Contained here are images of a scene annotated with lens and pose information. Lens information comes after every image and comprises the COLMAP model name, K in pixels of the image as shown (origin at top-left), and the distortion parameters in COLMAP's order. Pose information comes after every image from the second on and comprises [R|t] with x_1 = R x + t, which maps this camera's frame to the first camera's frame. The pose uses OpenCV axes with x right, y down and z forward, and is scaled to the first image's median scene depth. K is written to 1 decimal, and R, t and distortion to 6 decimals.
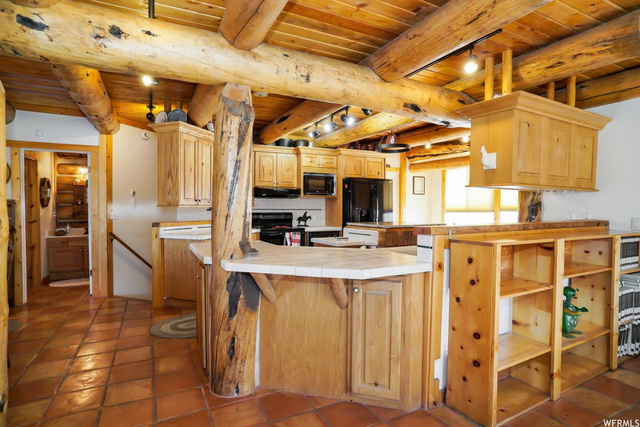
lens RADIAL K [[337.2, 0, 322.5], [0, 337.2, 212.4], [0, 0, 1]] dist [-0.058858, 0.029992]
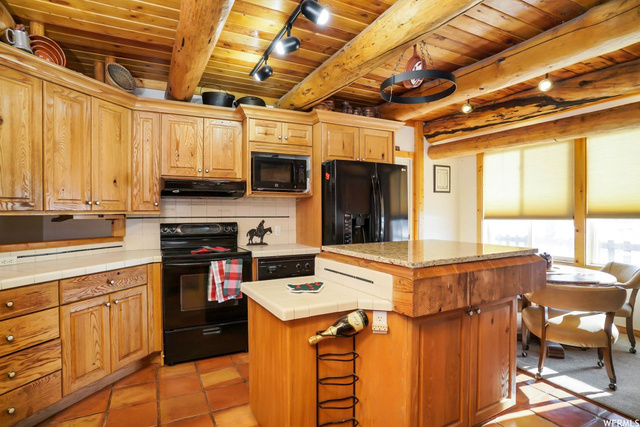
lens RADIAL K [[337.2, 0, 321.2], [0, 337.2, 213.7], [0, 0, 1]] dist [-0.058858, 0.029992]
pose [[0.999981, -0.006165, 0.000926, 0.078916], [0.006171, 0.999954, -0.007362, -0.013073], [-0.000880, 0.007368, 0.999972, 0.576685]]
